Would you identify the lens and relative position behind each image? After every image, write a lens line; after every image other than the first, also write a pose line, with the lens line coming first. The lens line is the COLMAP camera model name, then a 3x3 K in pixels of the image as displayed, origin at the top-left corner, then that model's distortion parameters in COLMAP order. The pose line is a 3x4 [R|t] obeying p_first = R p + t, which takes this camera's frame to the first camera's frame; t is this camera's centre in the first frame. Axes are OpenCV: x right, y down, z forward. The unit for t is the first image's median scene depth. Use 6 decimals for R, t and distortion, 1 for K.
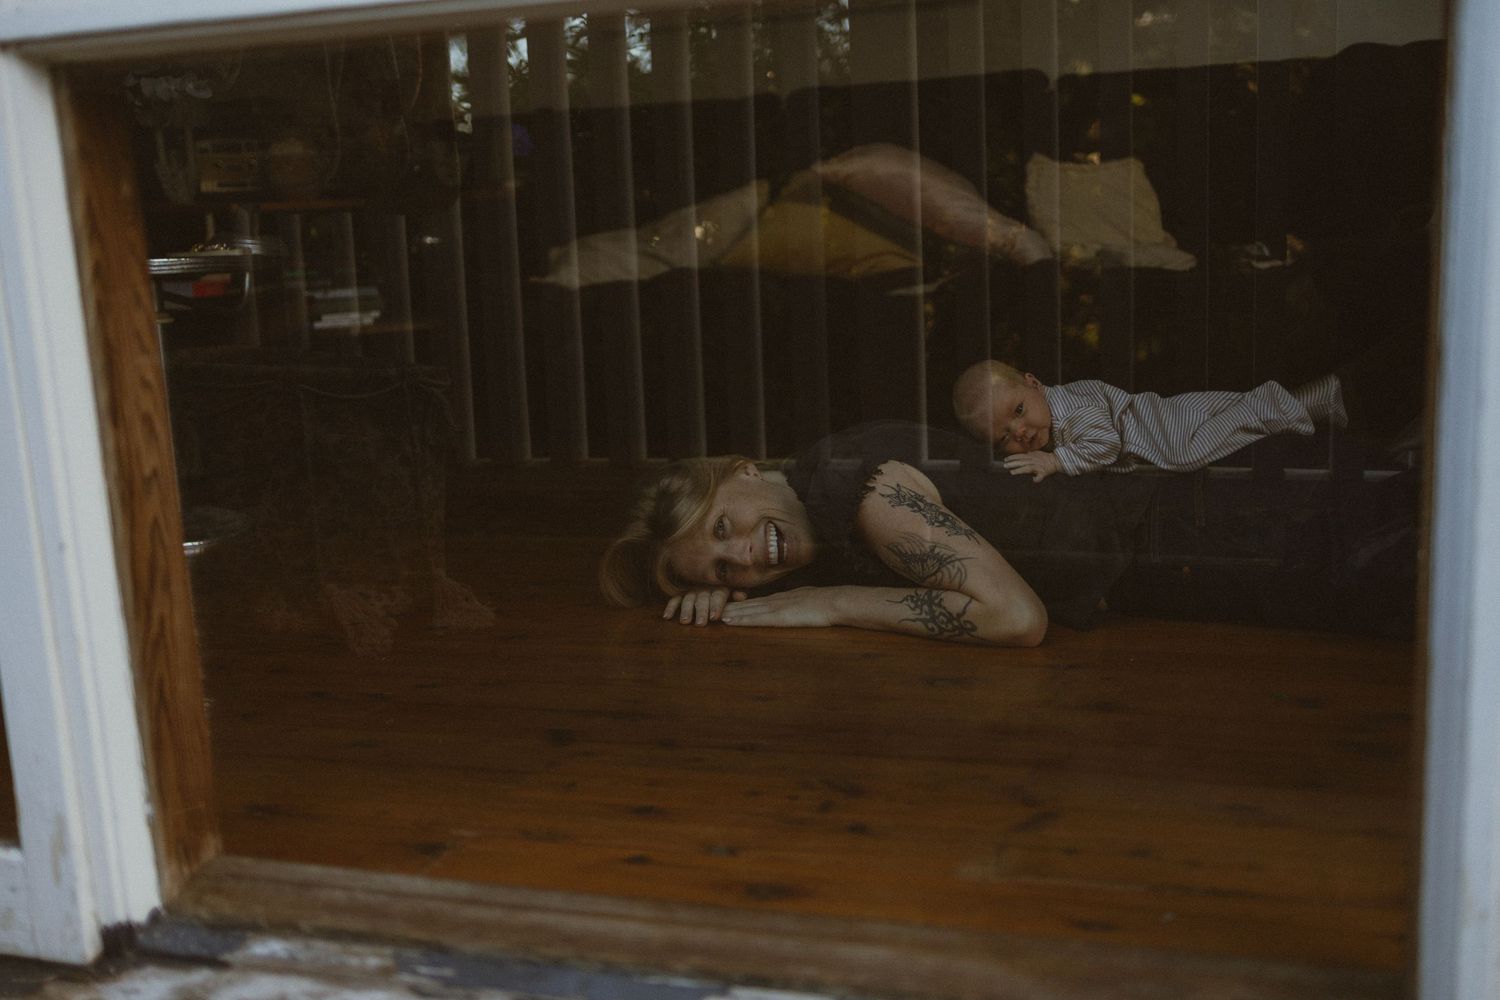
lens RADIAL K [[1479.8, 0, 750.0], [0, 1479.8, 500.0], [0, 0, 1]] dist [-0.013134, 0.022261]
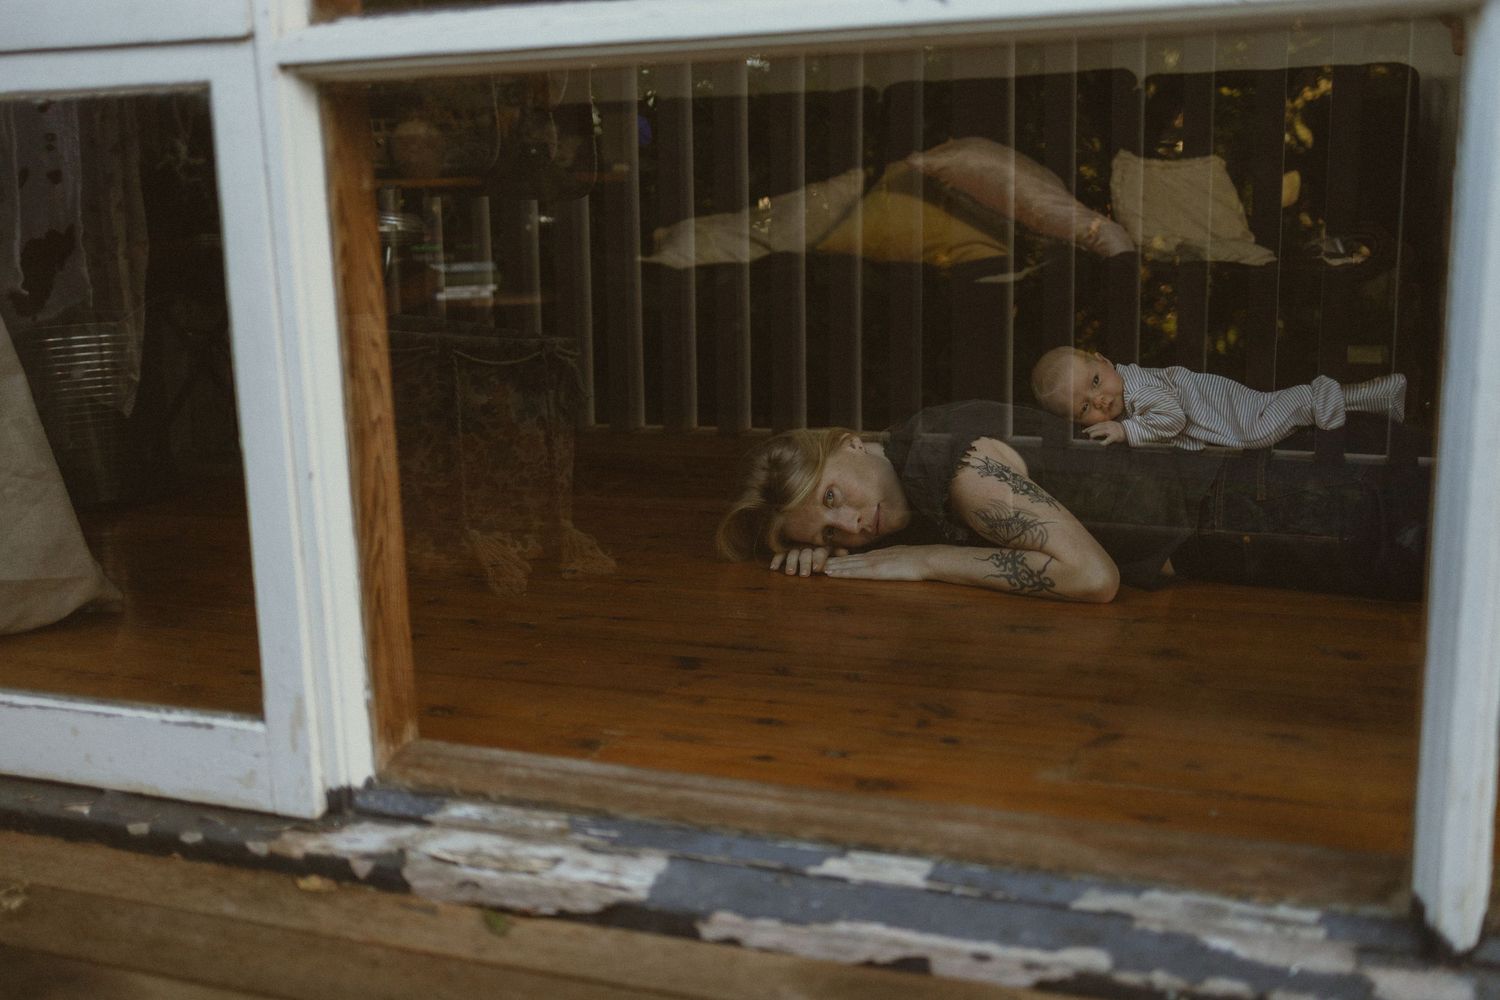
lens RADIAL K [[1479.8, 0, 750.0], [0, 1479.8, 500.0], [0, 0, 1]] dist [-0.013134, 0.022261]
pose [[0.998412, 0.030770, -0.047179, -0.030072], [-0.030173, 0.999456, 0.013316, 0.017474], [0.047563, -0.011871, 0.998798, -0.146009]]
